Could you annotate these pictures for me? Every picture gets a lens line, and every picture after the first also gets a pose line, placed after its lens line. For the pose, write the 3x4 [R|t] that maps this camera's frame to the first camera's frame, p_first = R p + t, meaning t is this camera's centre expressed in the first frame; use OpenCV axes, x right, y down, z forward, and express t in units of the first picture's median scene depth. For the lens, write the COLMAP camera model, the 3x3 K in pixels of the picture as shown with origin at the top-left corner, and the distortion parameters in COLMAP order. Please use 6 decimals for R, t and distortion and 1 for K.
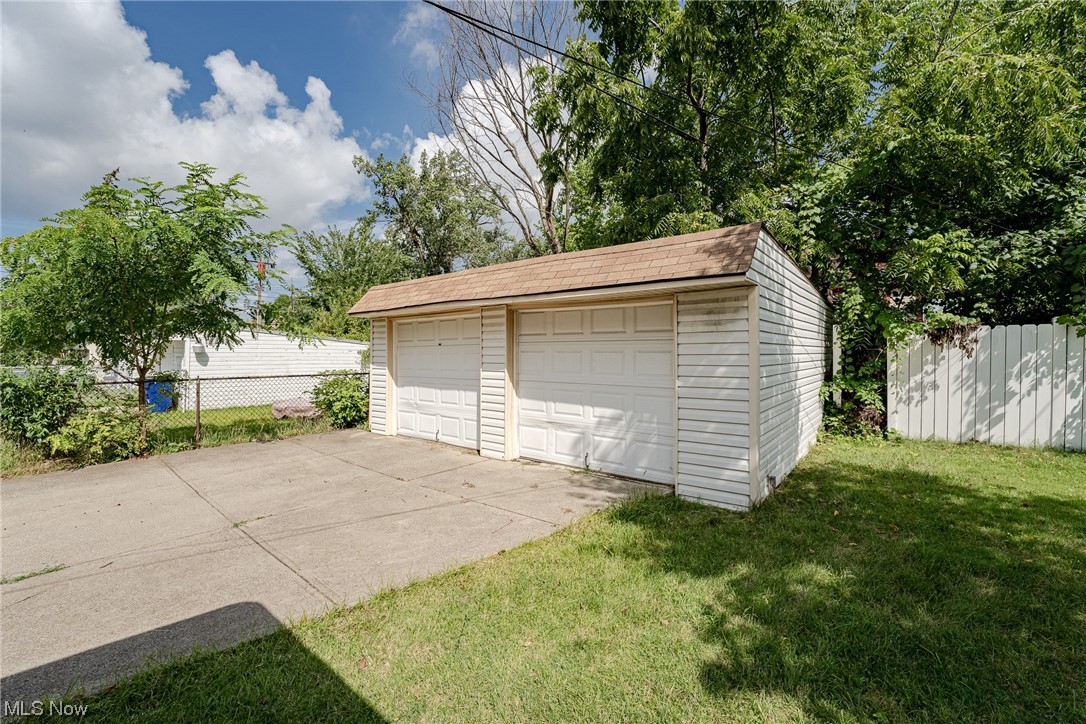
lens RADIAL K [[449.2, 0, 543.0], [0, 449.2, 362.0], [0, 0, 1]] dist [-0.000805, -0.000045]
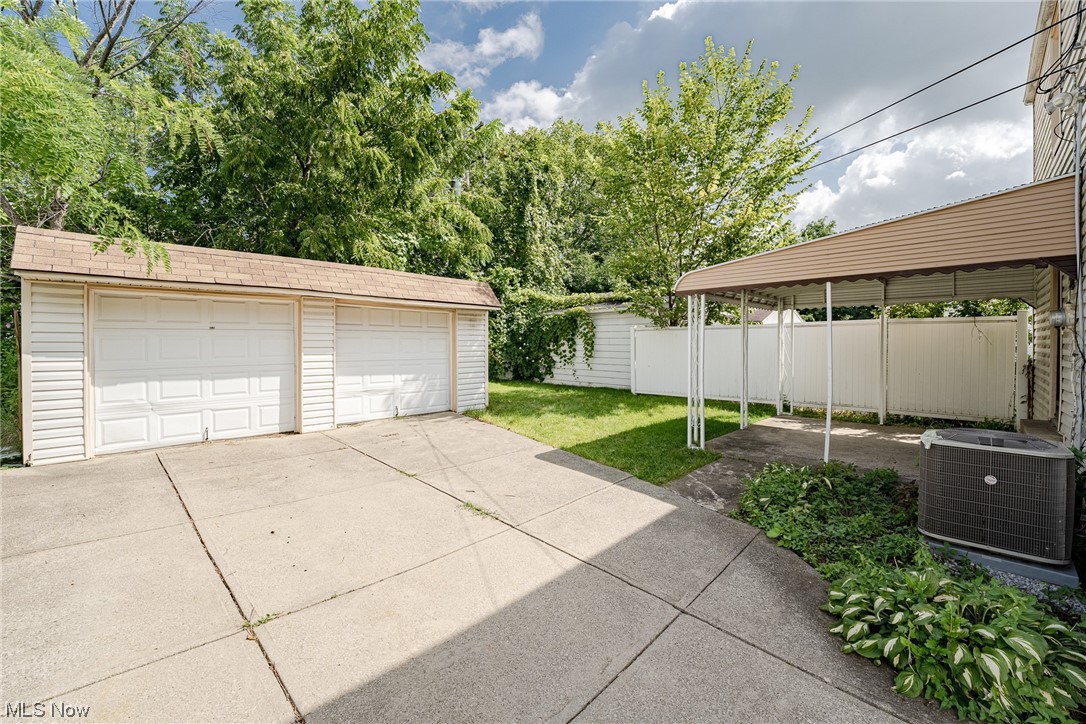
lens RADIAL K [[449.7, 0, 540.3], [0, 449.7, 346.0], [0, 0, 1]] dist [0.000400, 0.000022]
pose [[0.117509, -0.010603, 0.993015, -1.169887], [0.014403, 0.999856, 0.008971, -0.003528], [-0.992967, 0.013248, 0.117645, 0.304164]]
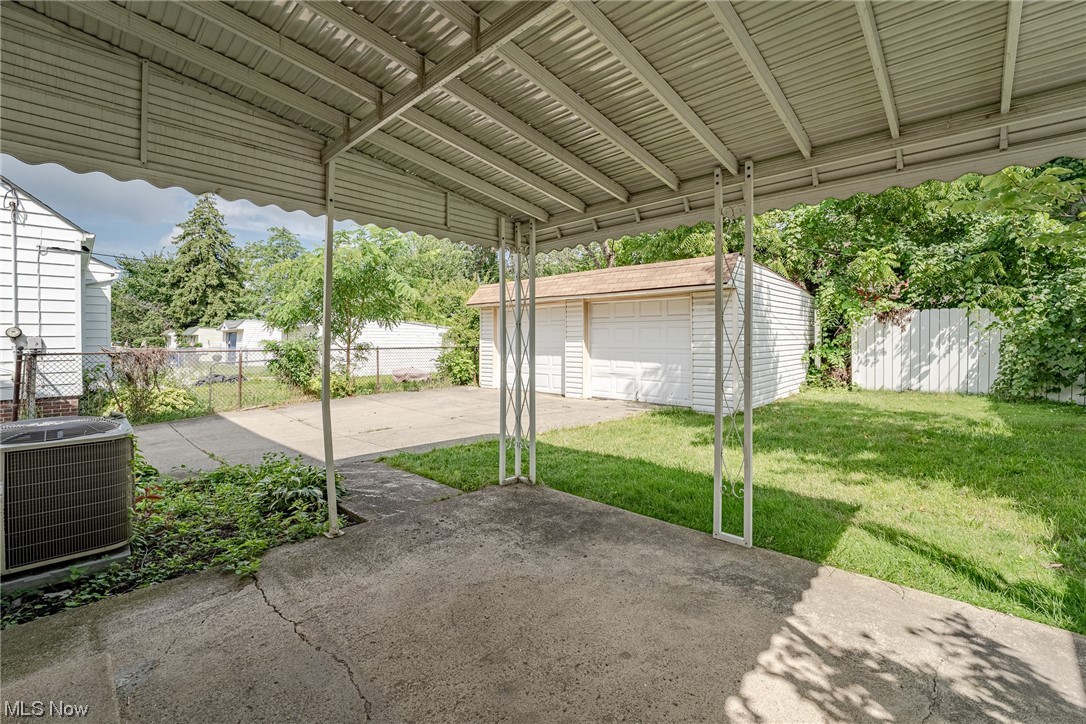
lens RADIAL K [[449.7, 0, 540.3], [0, 449.7, 346.0], [0, 0, 1]] dist [0.000400, 0.000022]
pose [[0.996313, -0.001655, -0.085773, -0.094104], [0.001298, 0.999990, -0.004224, 0.041594], [0.085779, 0.004097, 0.996306, -0.548341]]
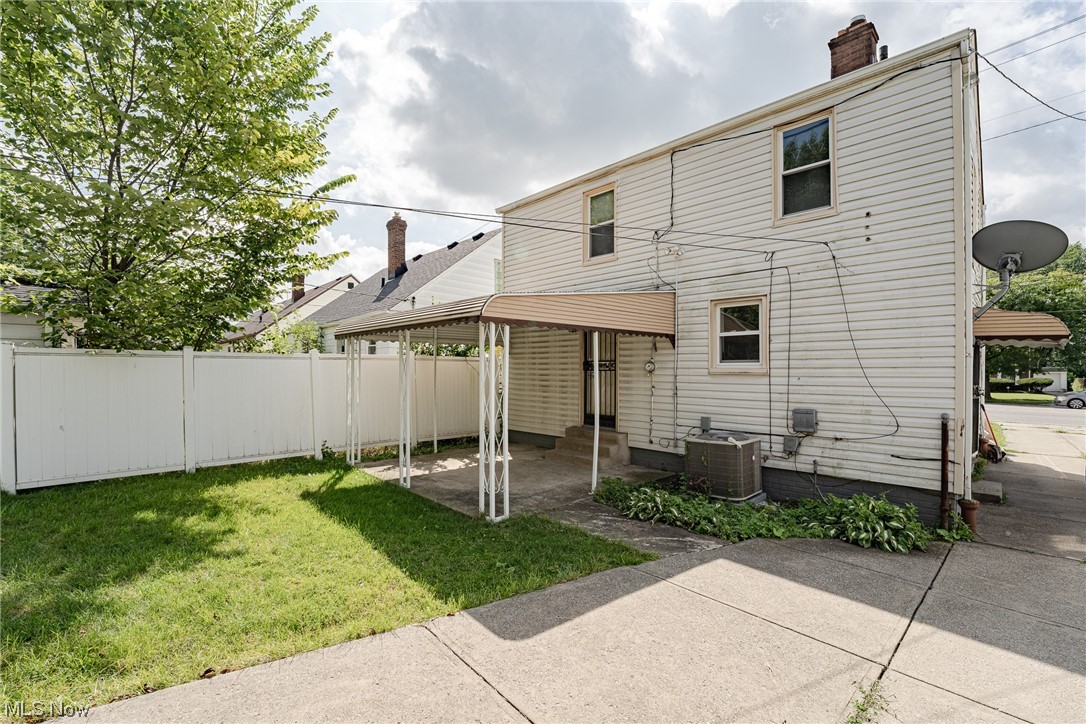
lens RADIAL K [[485.7, 0, 543.0], [0, 485.7, 362.0], [0, 0, 1]] dist [-0.000834, -0.000040]
pose [[-0.991889, -0.006159, 0.126956, -0.364098], [-0.005089, 0.999949, 0.008747, -0.042557], [-0.127003, 0.008030, -0.991870, 0.875862]]
